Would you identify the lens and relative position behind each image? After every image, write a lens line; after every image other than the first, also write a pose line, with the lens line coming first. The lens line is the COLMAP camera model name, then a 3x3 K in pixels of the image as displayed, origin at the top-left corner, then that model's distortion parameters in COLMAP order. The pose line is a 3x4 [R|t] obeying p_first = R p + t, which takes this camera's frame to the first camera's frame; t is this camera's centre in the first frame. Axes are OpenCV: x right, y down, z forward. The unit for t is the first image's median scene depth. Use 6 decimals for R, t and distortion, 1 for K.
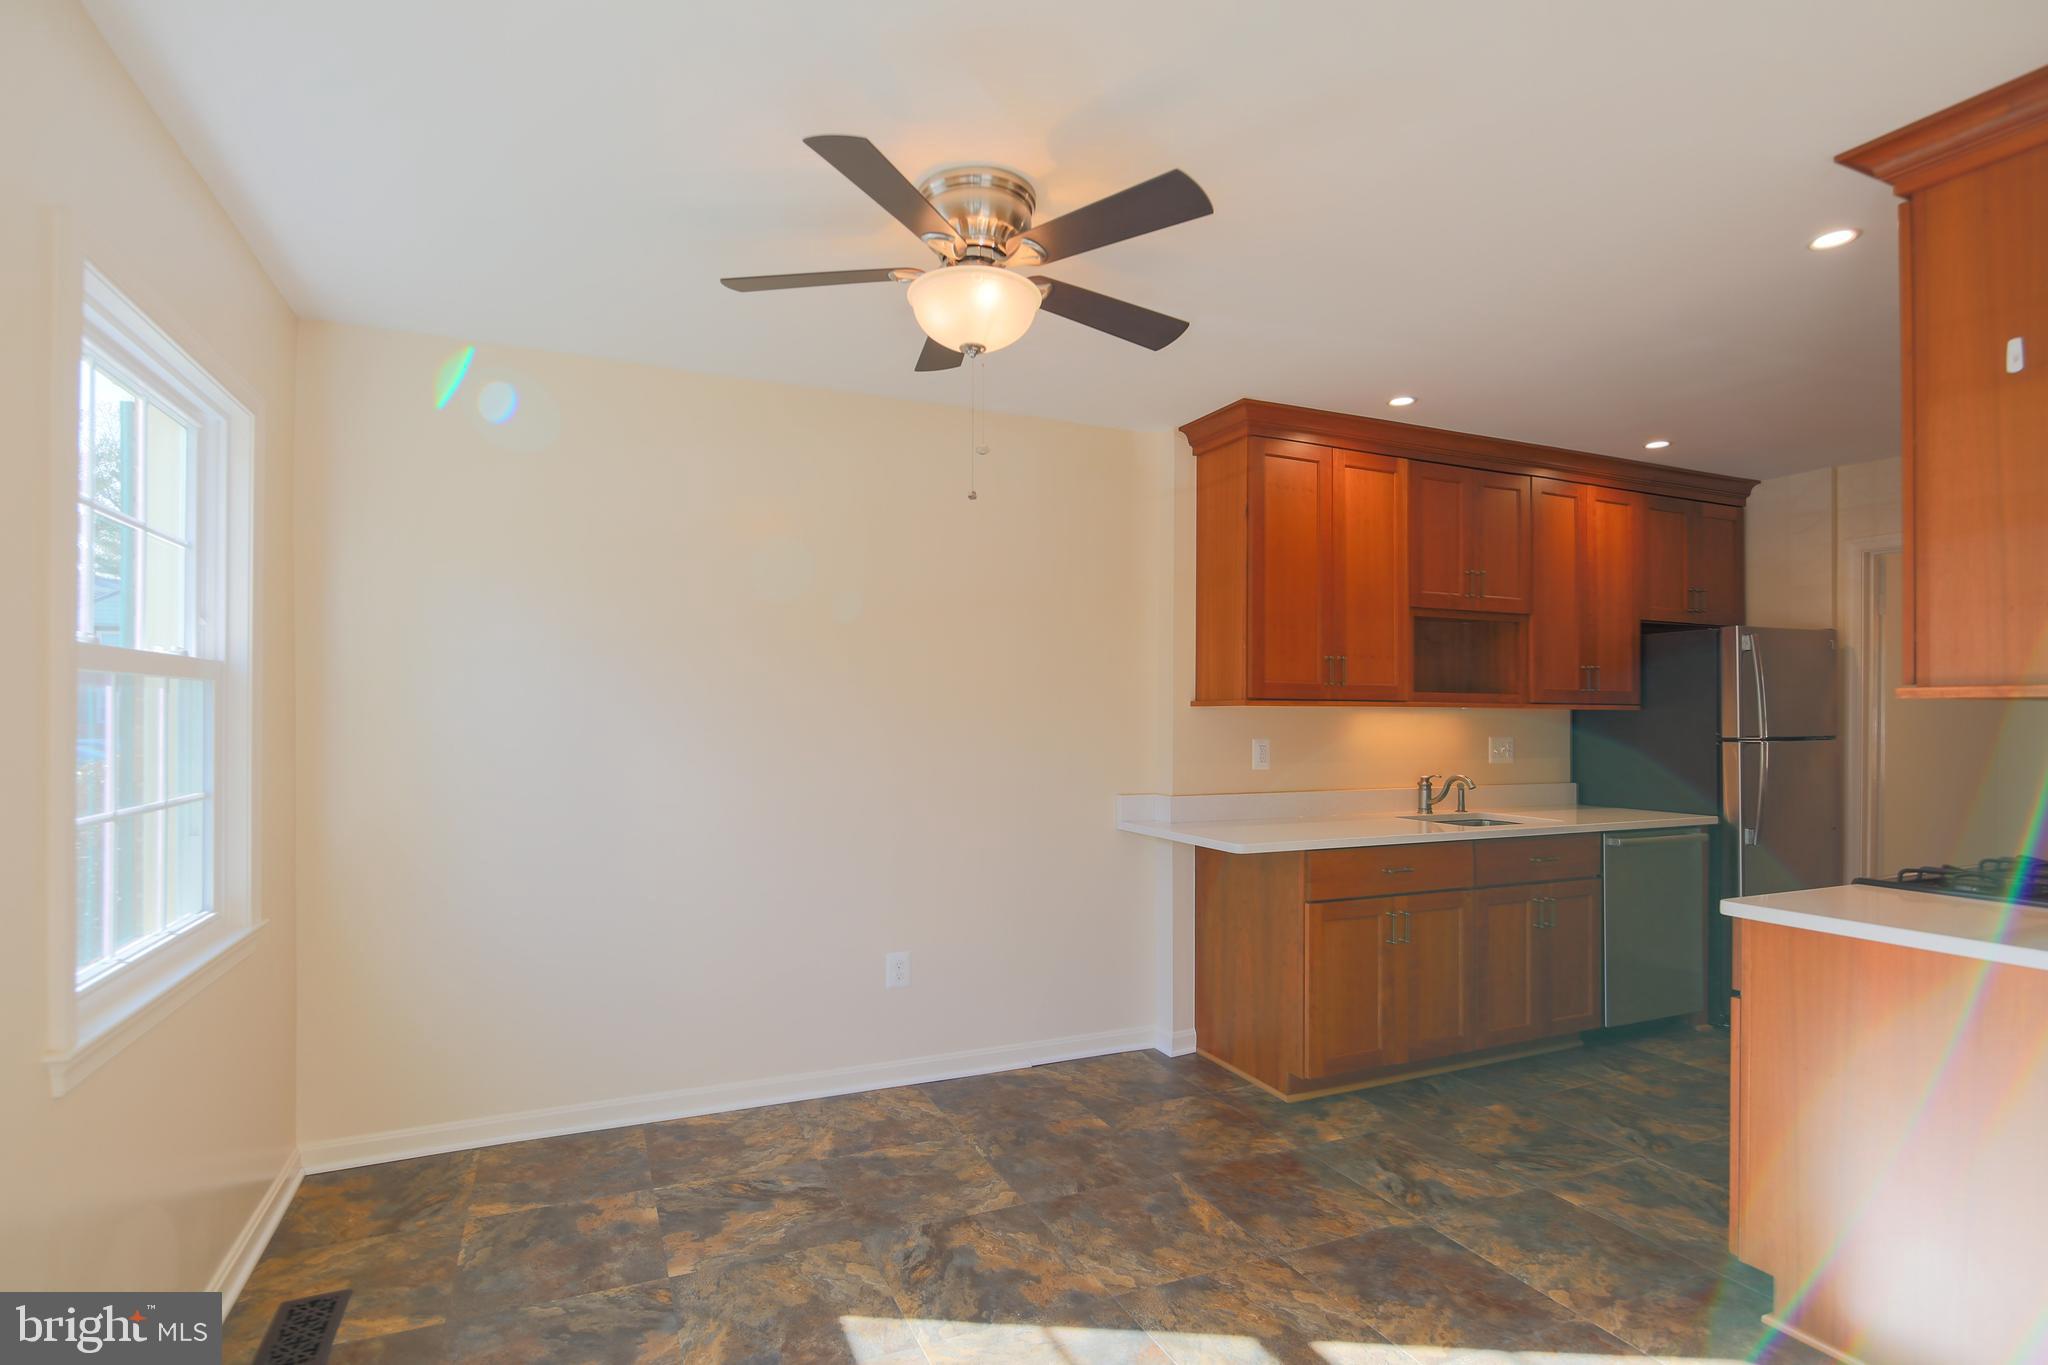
lens RADIAL K [[978.5, 0, 984.7], [0, 978.5, 704.6], [0, 0, 1]] dist [0.005620, -0.008979]
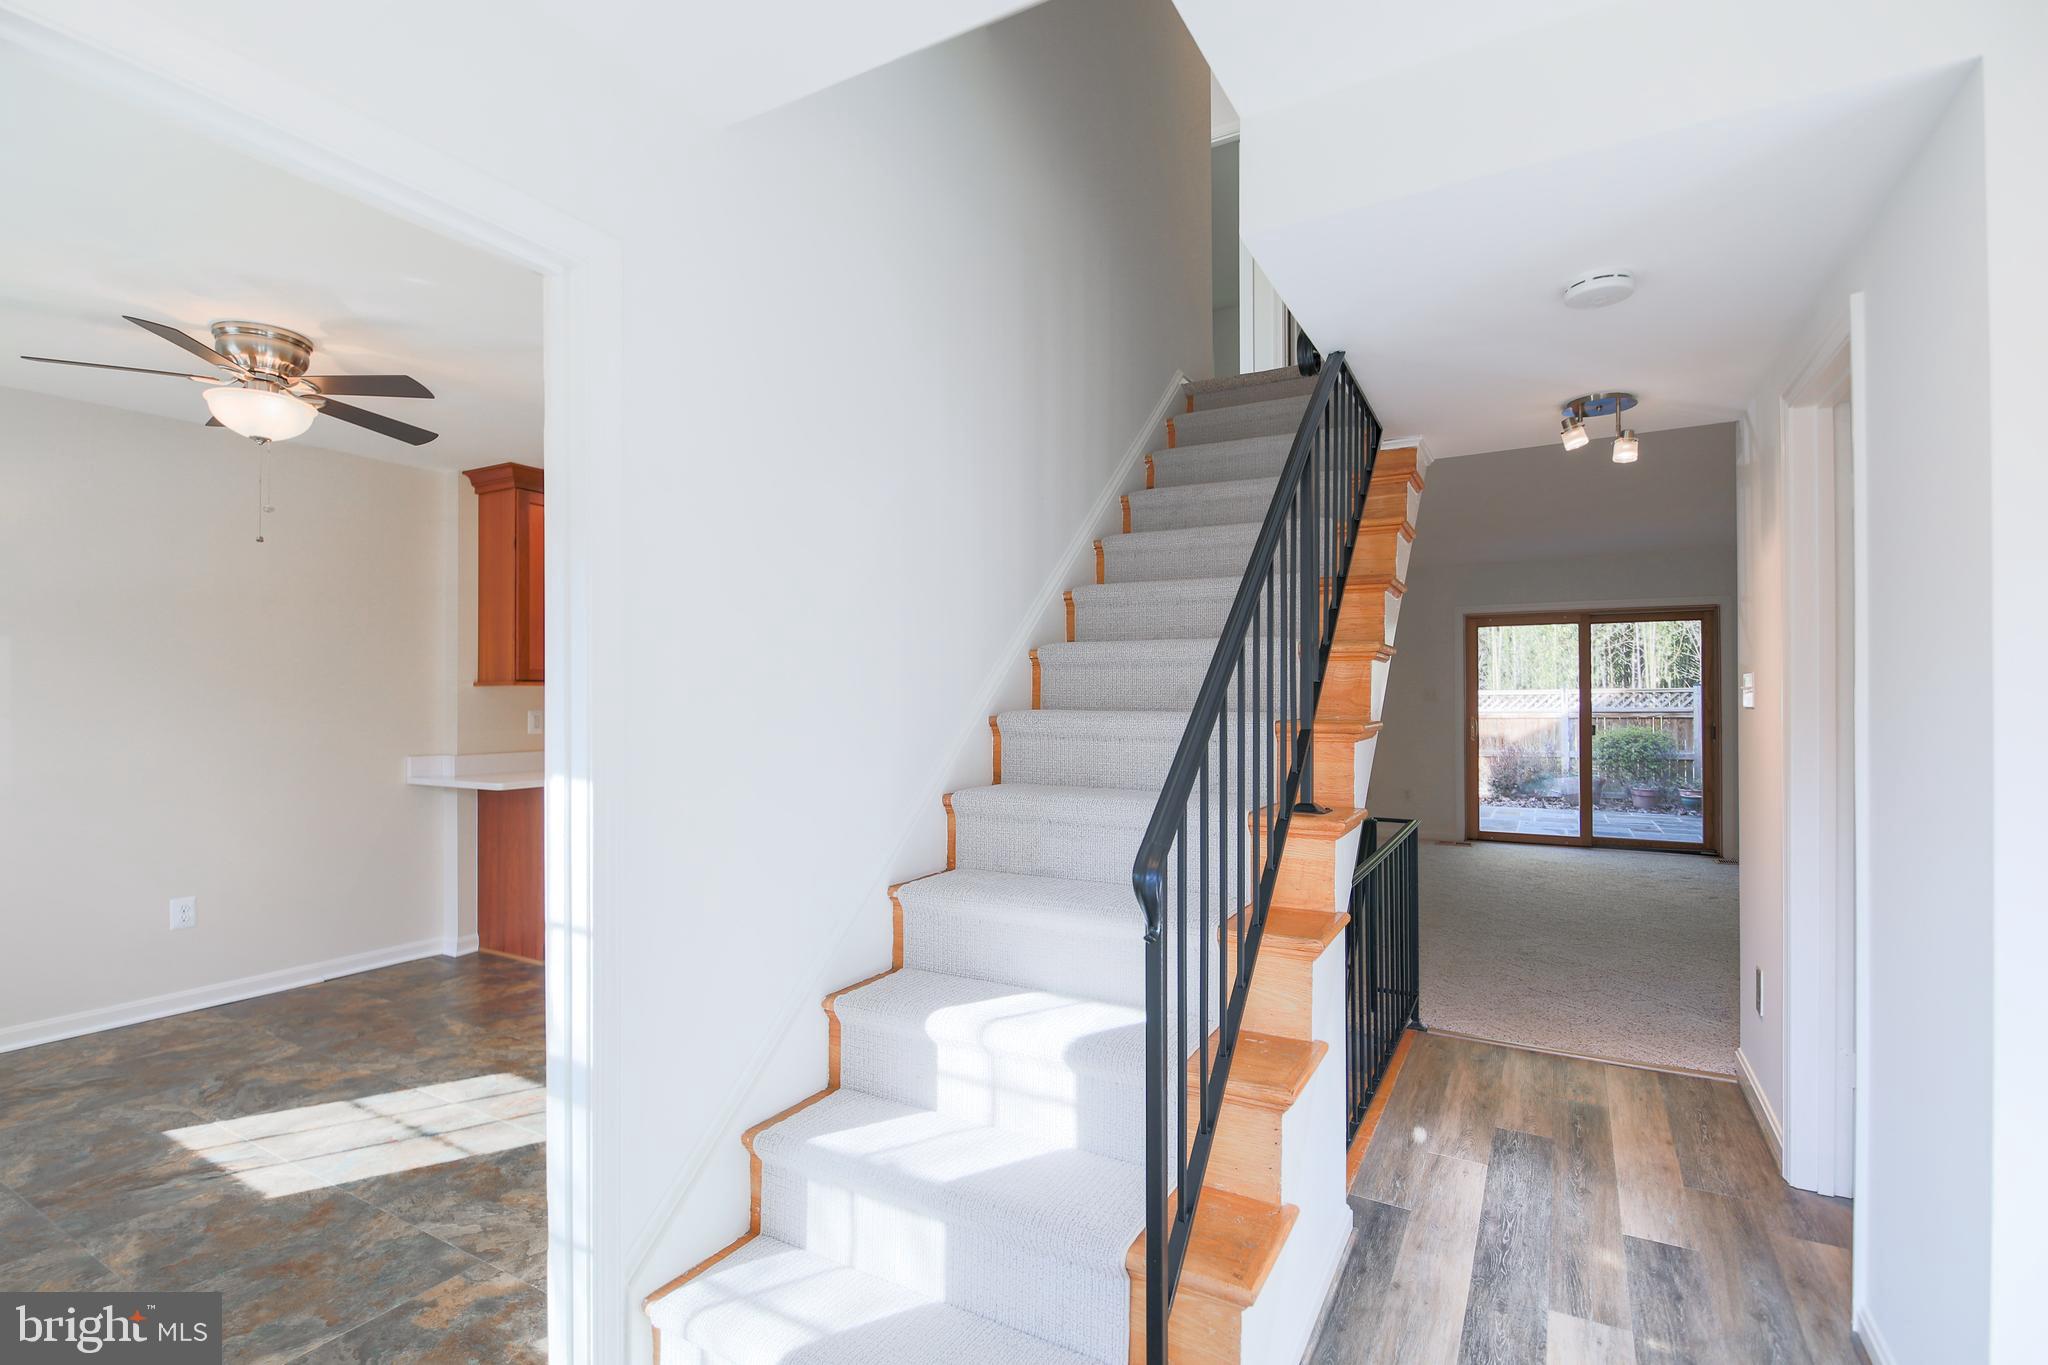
lens RADIAL K [[962.1, 0, 1019.2], [0, 962.1, 689.4], [0, 0, 1]] dist [-0.000848, -0.009514]
pose [[0.794464, -0.000771, 0.607311, 0.013921], [-0.002682, 0.999985, 0.004778, -0.002234], [-0.607305, -0.005425, 0.794450, -0.556609]]
